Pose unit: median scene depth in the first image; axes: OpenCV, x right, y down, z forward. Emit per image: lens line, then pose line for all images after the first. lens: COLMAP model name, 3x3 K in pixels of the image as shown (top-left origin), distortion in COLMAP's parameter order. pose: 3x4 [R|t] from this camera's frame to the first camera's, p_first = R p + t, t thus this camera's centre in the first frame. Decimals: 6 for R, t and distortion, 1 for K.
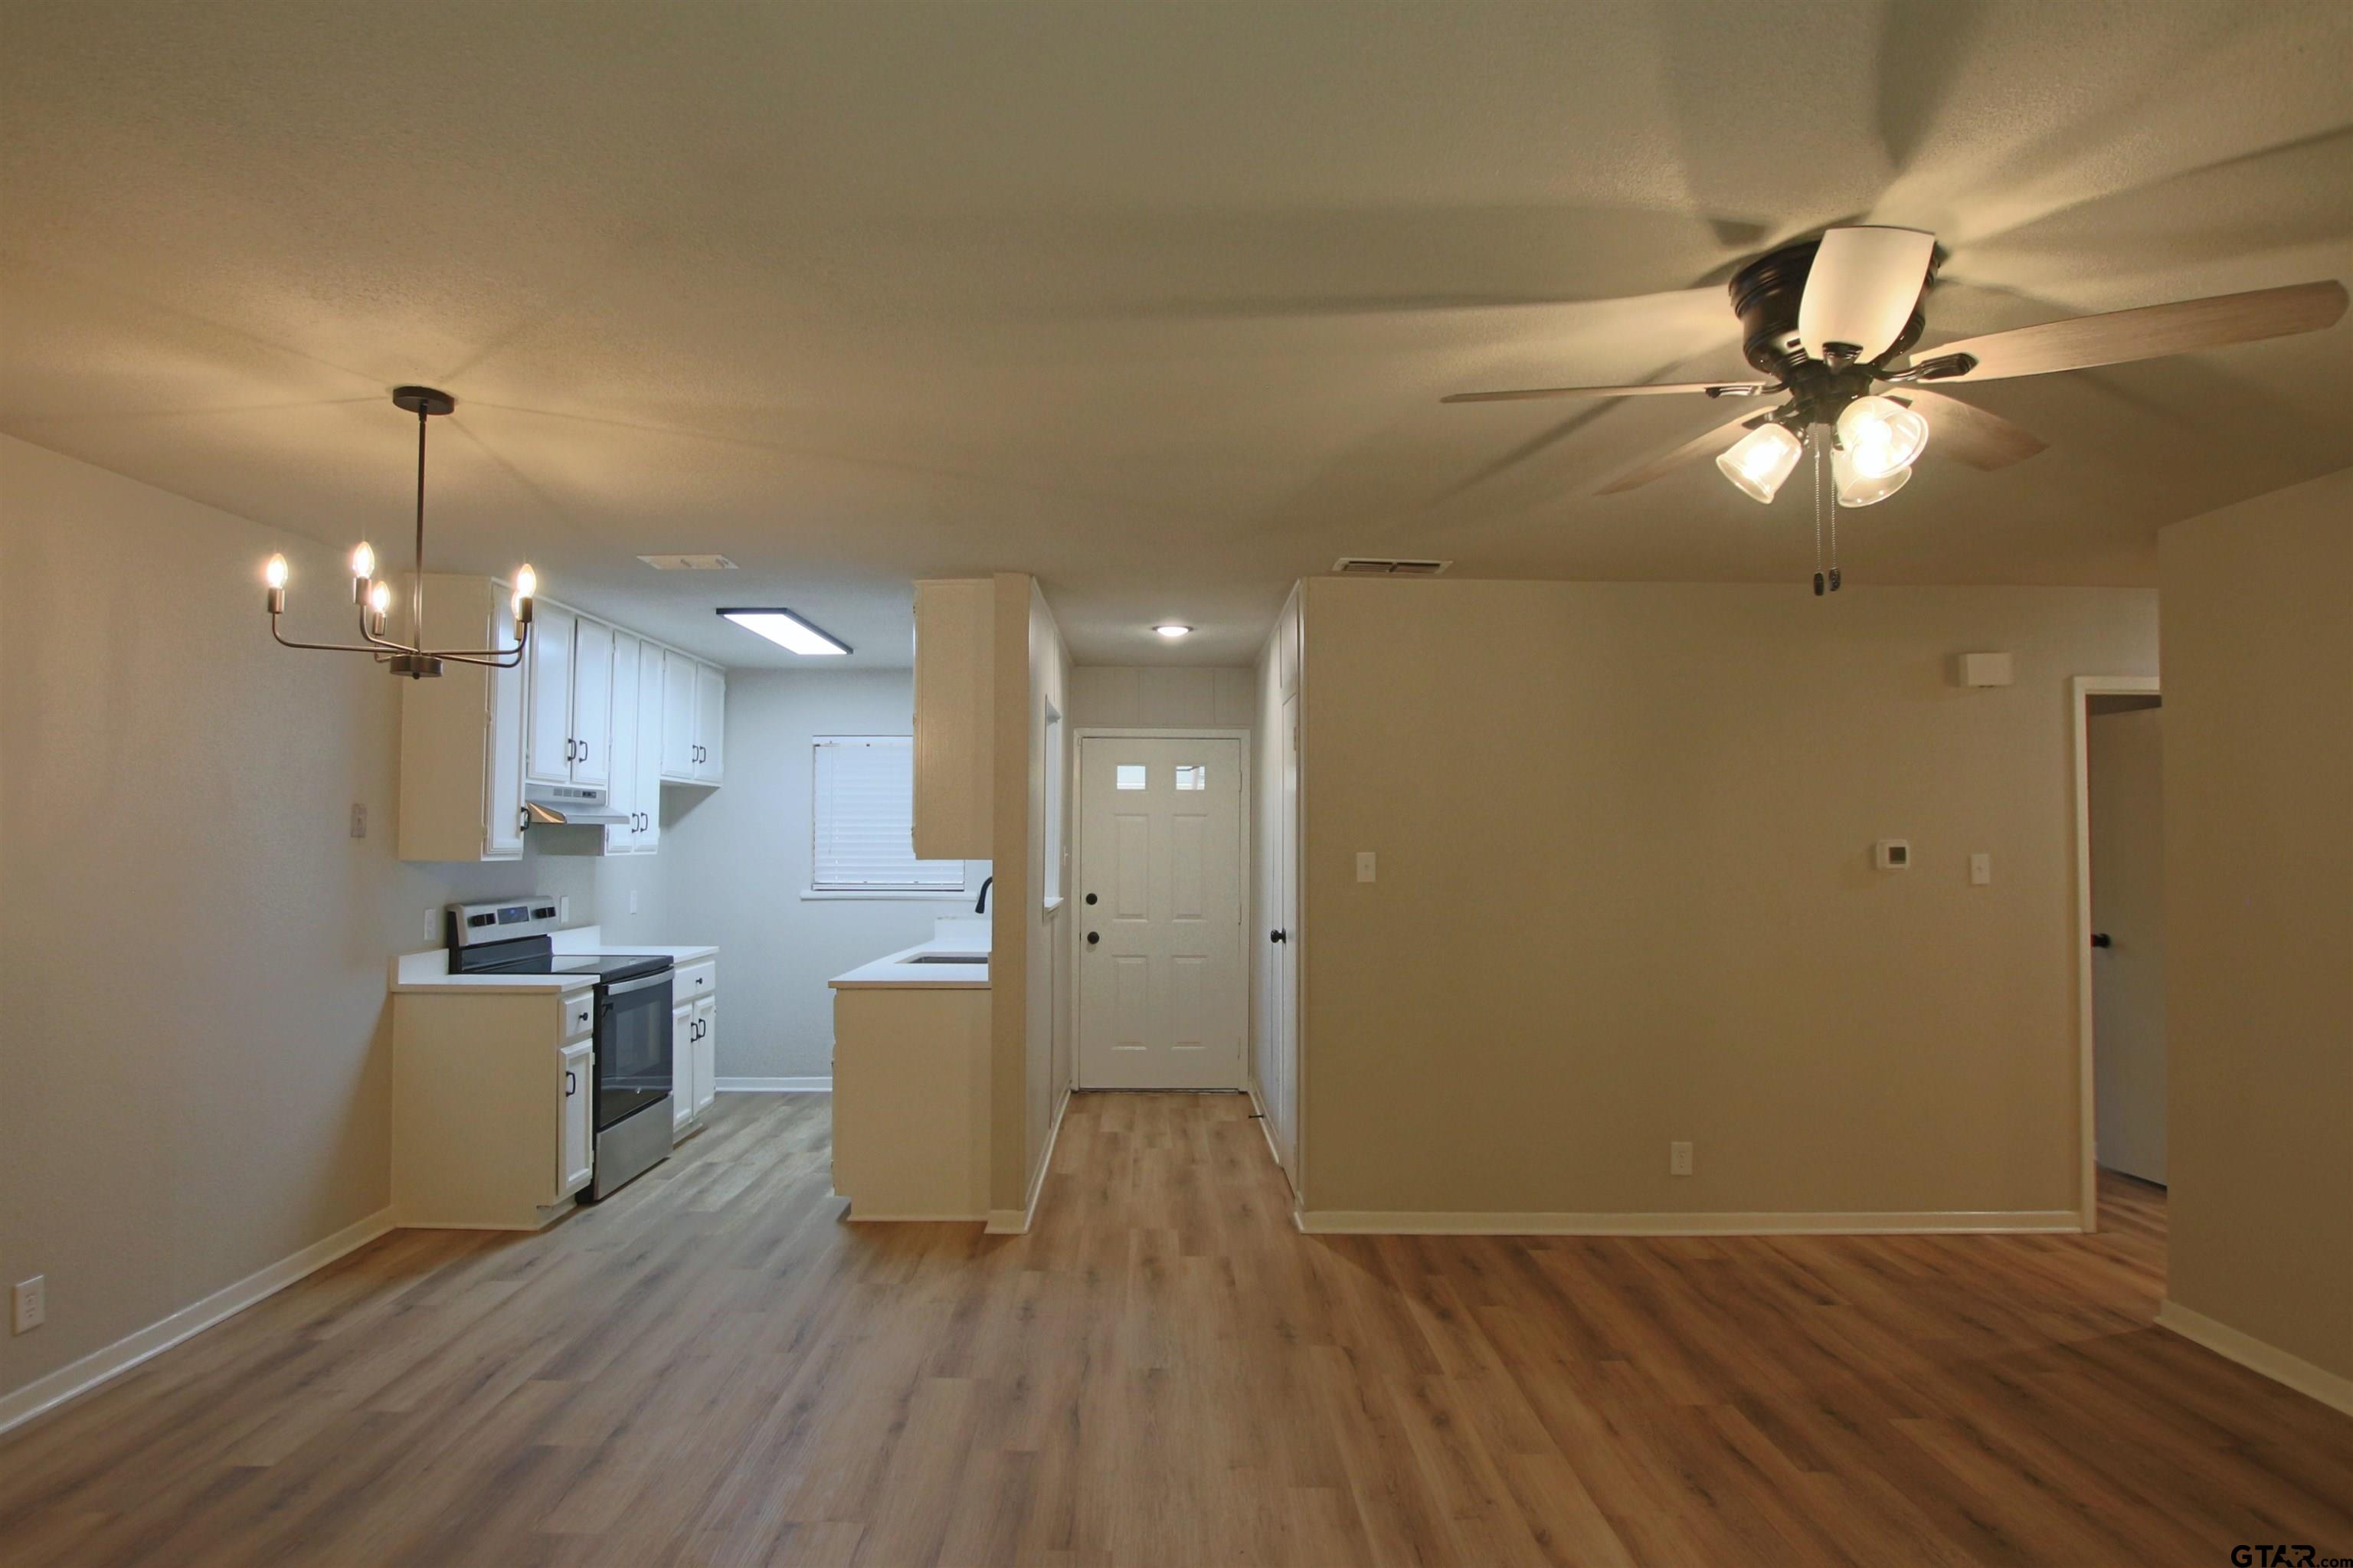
lens RADIAL K [[1263.9, 0, 1161.5], [0, 1263.9, 799.7], [0, 0, 1]] dist [-0.031166, 0.001338]
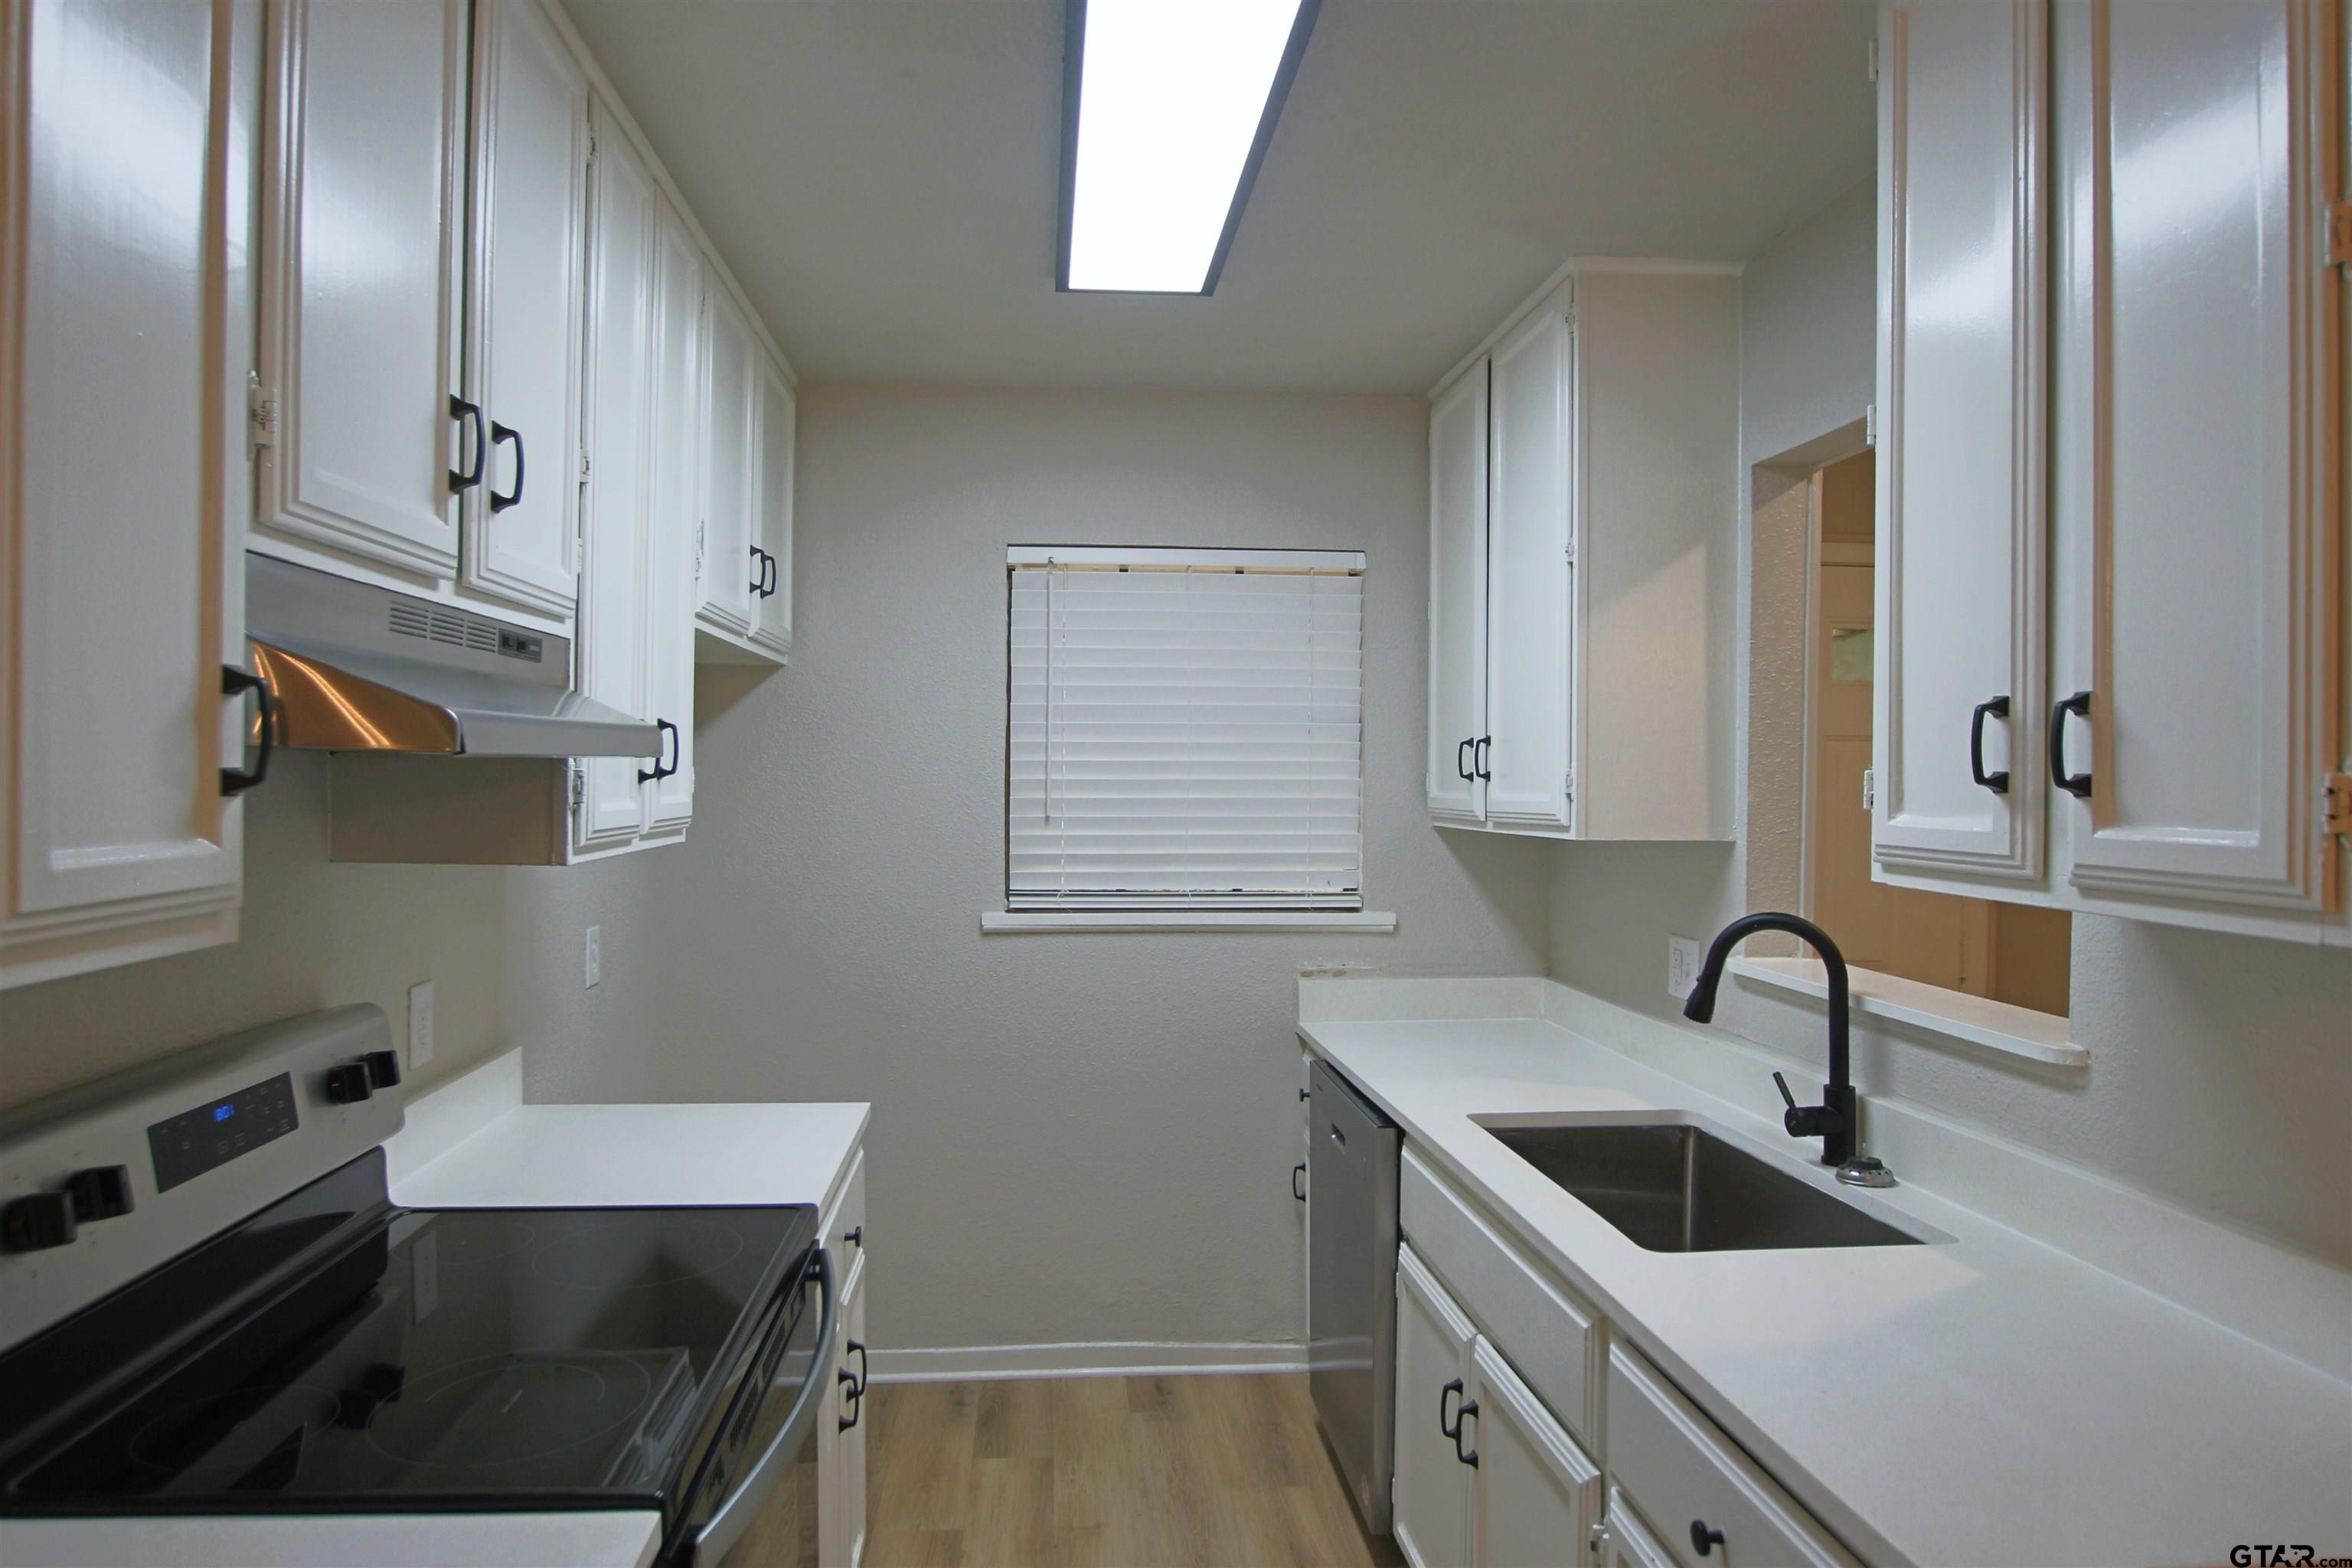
lens RADIAL K [[1394.4, 0, 1135.6], [0, 1394.4, 783.5], [0, 0, 1]] dist [-0.001267, -0.000252]
pose [[0.998216, -0.001140, 0.059687, -0.405805], [-0.001337, 0.999140, 0.041444, 0.015232], [-0.059683, -0.041450, 0.997356, 0.821526]]
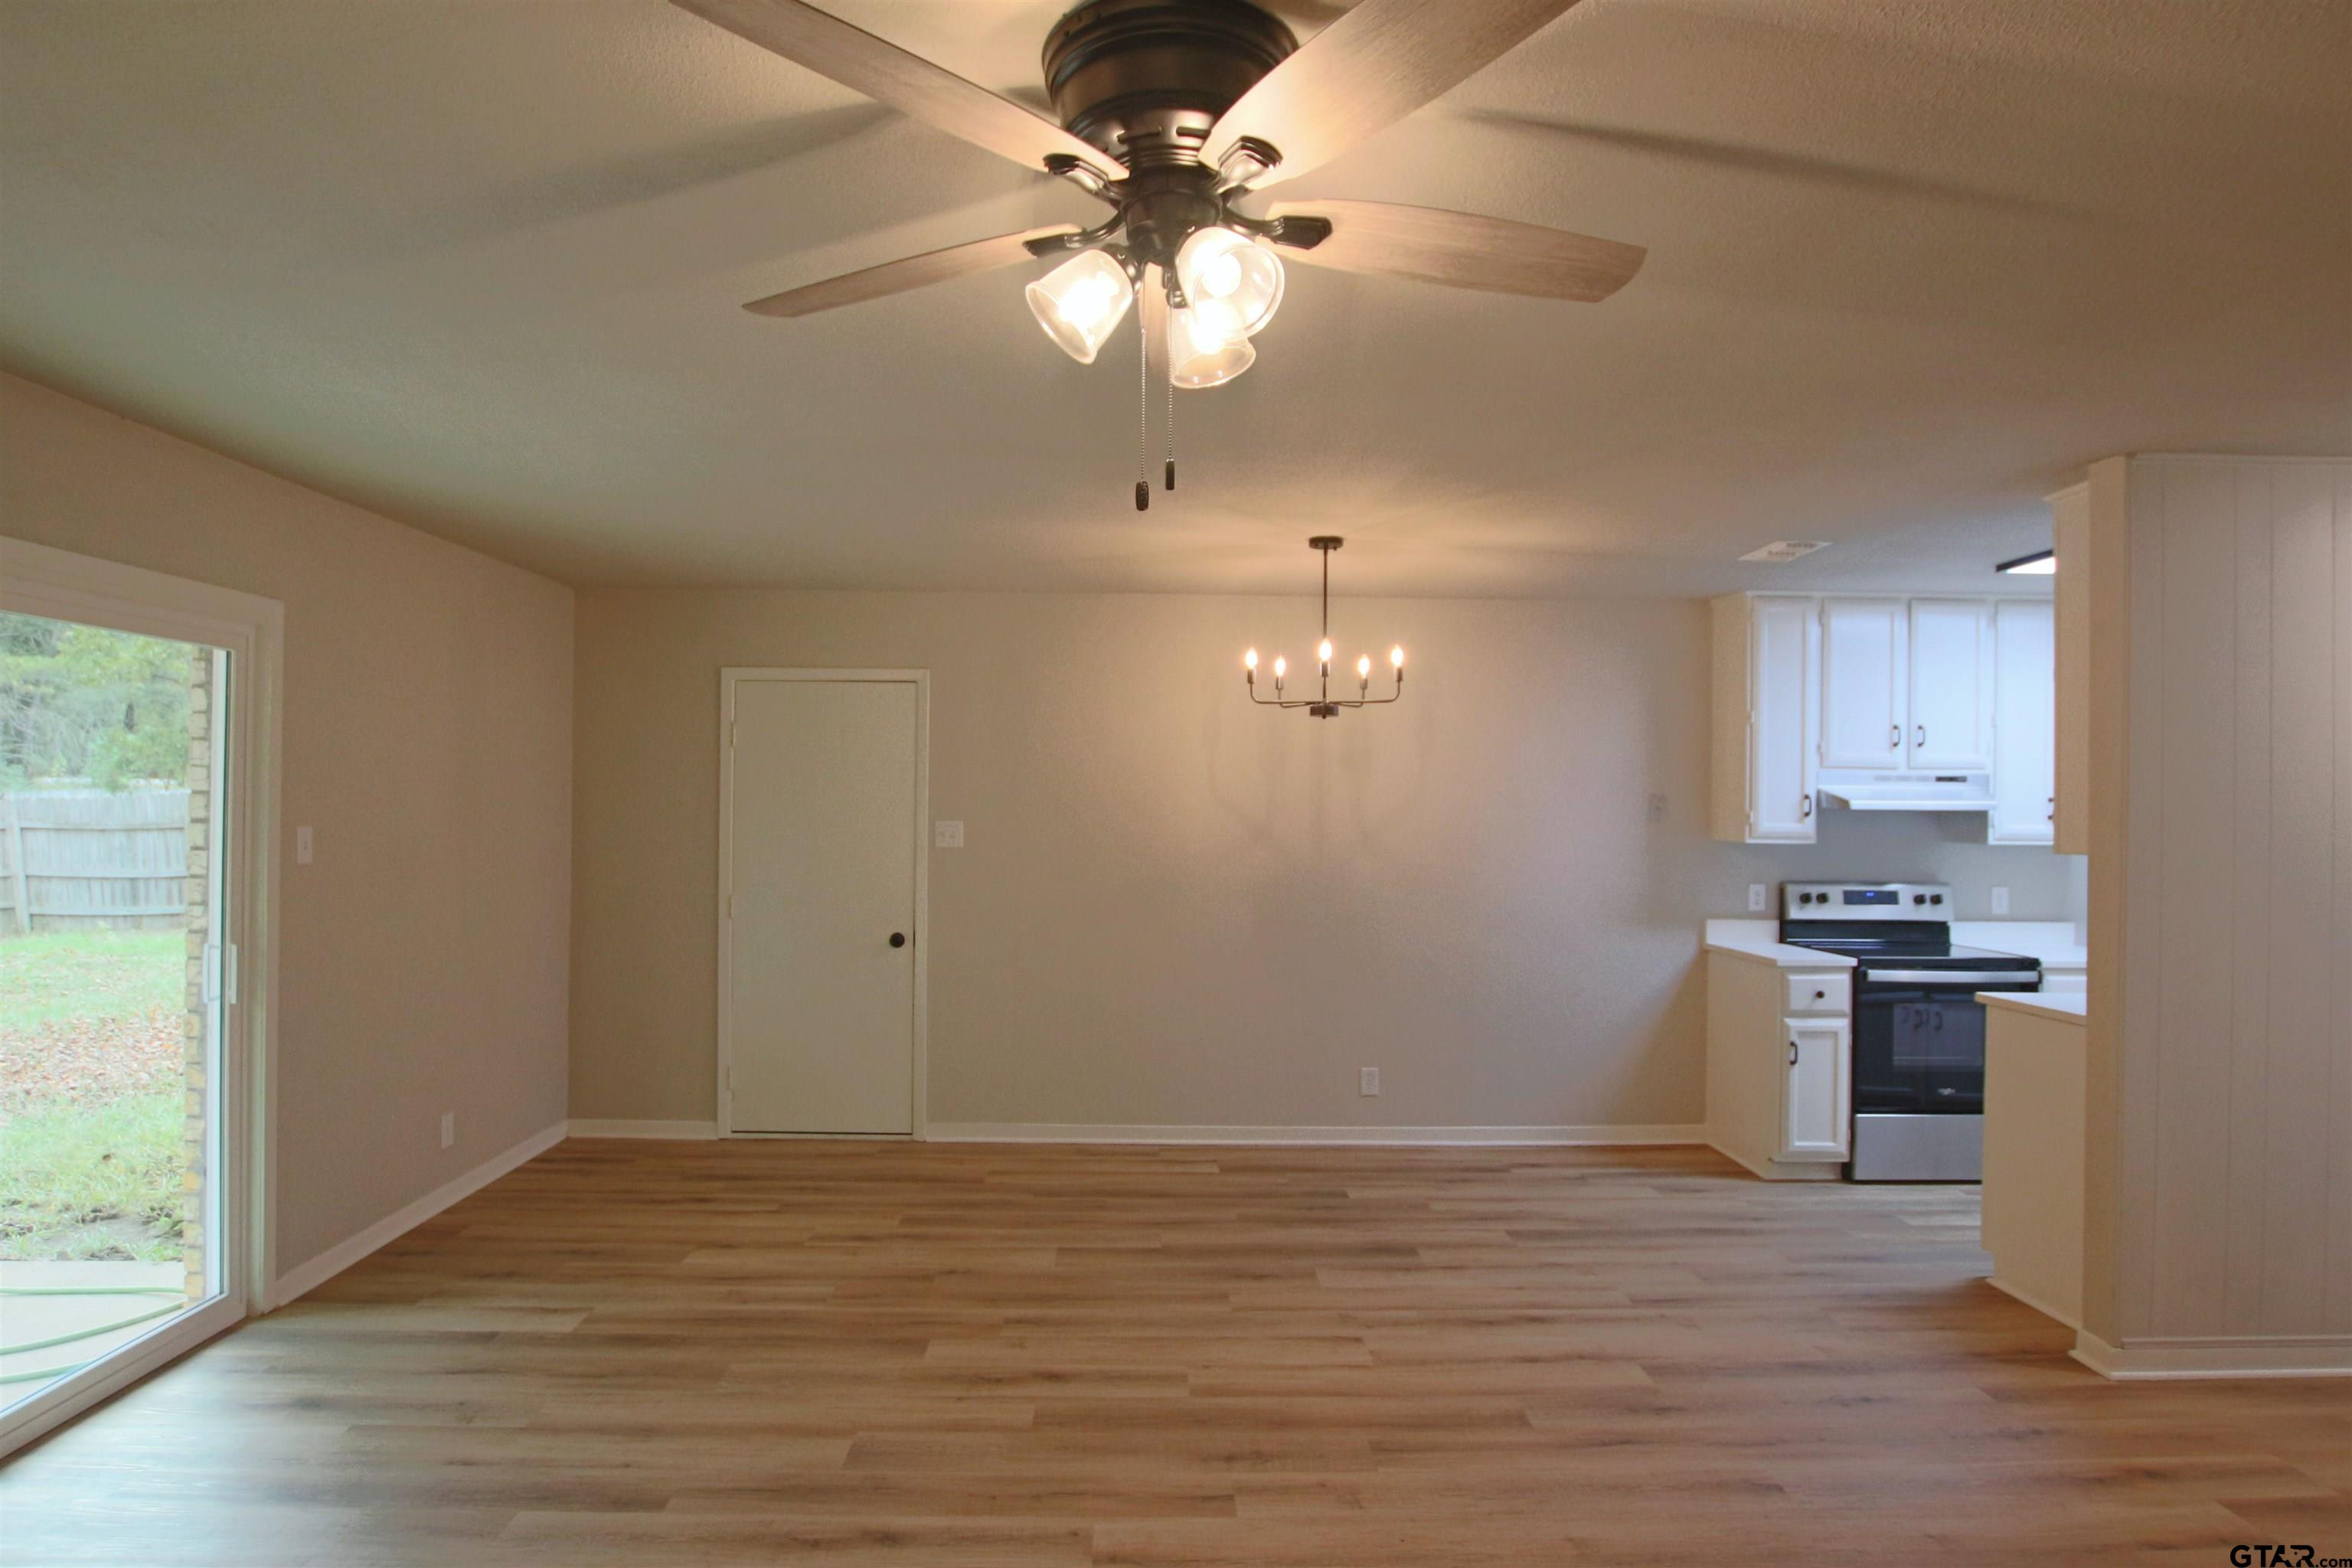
lens RADIAL K [[1251.7, 0, 1129.3], [0, 1251.7, 798.9], [0, 0, 1]] dist [-0.031292, 0.000435]
pose [[-0.009888, -0.012072, -0.999878, 0.590233], [0.018711, 0.999750, -0.012255, 0.012539], [0.999776, -0.018830, -0.009660, 0.450286]]
